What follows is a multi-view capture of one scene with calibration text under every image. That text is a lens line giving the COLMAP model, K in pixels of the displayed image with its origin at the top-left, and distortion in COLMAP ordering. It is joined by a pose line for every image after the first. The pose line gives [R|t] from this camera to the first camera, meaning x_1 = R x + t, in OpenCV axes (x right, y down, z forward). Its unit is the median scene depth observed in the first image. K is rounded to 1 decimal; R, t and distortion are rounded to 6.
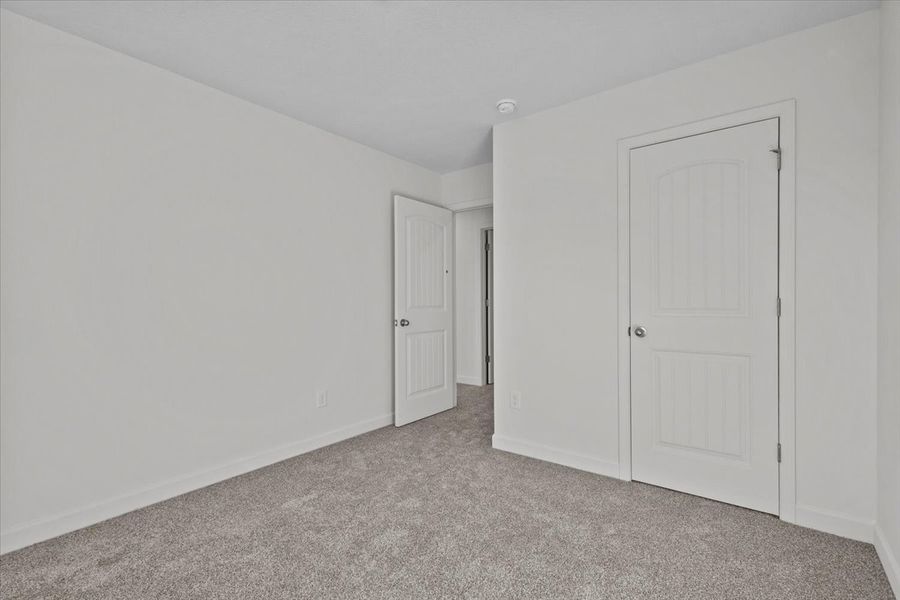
lens RADIAL K [[414.8, 0, 449.3], [0, 414.8, 307.2], [0, 0, 1]] dist [0.017161, -0.000161]
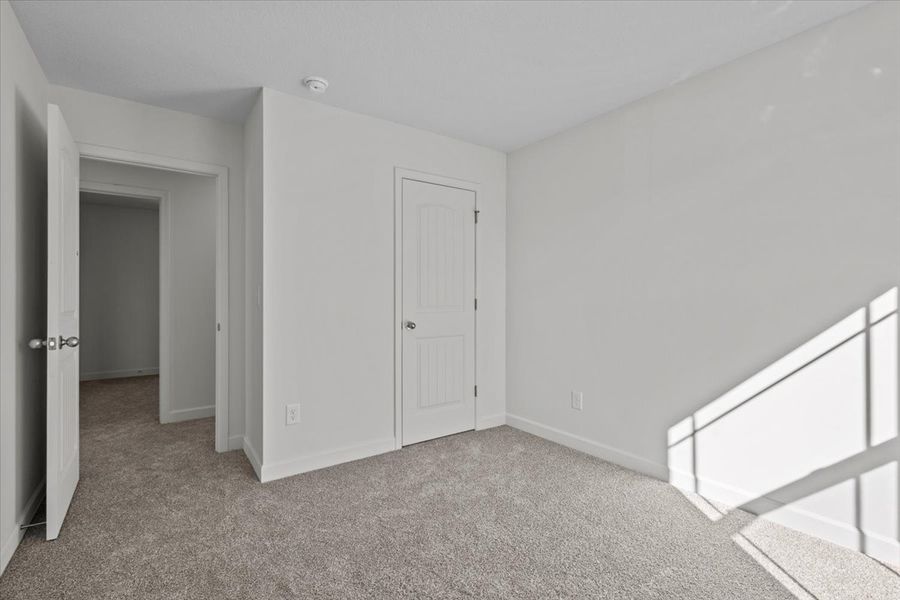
lens RADIAL K [[414.0, 0, 450.5], [0, 414.0, 299.8], [0, 0, 1]] dist [0.008616, -0.000183]
pose [[0.288069, 0.001197, 0.957609, -0.679060], [0.016135, 0.999851, -0.006103, -0.006235], [-0.957474, 0.017209, 0.288007, 0.503134]]
